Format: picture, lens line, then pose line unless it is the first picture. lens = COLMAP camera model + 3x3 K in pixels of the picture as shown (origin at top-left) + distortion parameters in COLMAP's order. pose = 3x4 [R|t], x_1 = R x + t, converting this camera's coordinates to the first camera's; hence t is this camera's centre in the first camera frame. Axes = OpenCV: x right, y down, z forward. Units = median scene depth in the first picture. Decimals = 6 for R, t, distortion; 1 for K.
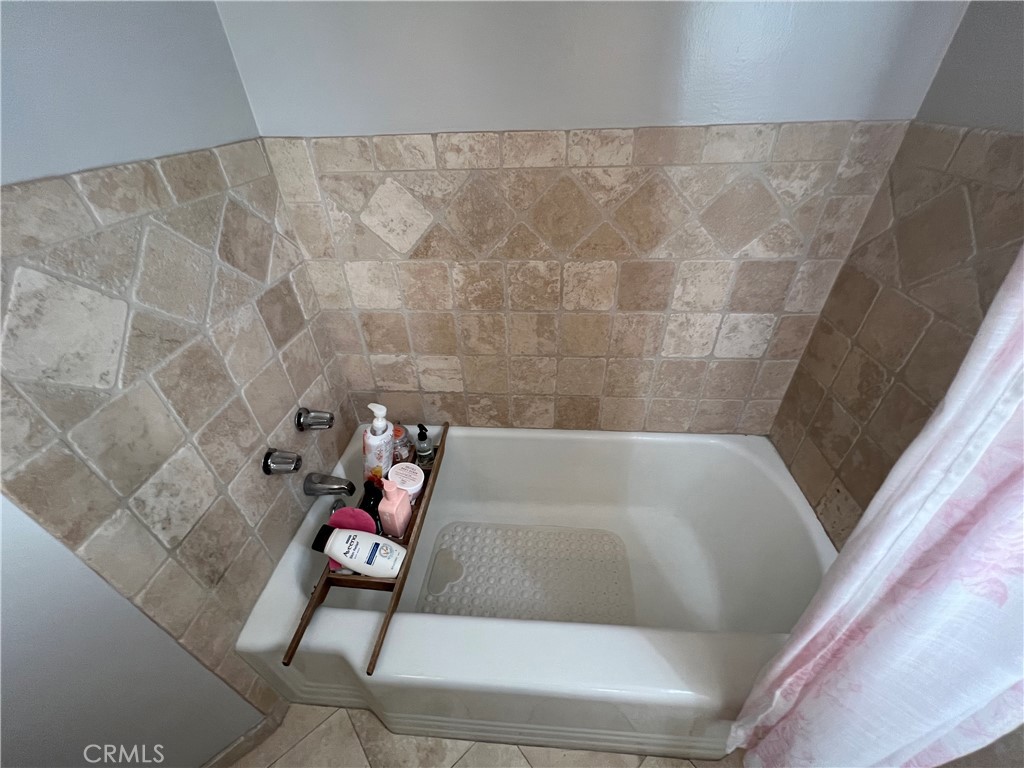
lens RADIAL K [[408.6, 0, 515.5], [0, 408.6, 383.0], [0, 0, 1]] dist [0.000862, -0.001137]
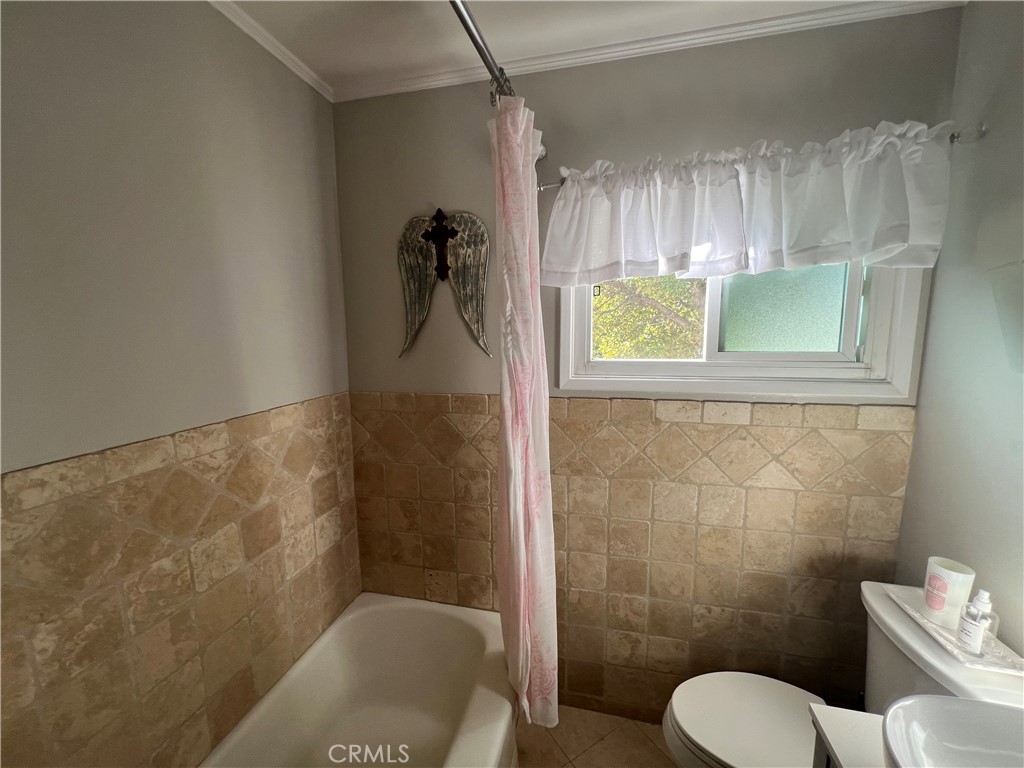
lens RADIAL K [[408.6, 0, 512.0], [0, 408.6, 384.2], [0, 0, 1]] dist [0.000862, -0.001137]
pose [[0.154815, -0.103248, 0.982534, -0.694837], [0.587994, 0.808829, -0.007654, -0.152200], [-0.793911, 0.578909, 0.185928, -0.016388]]
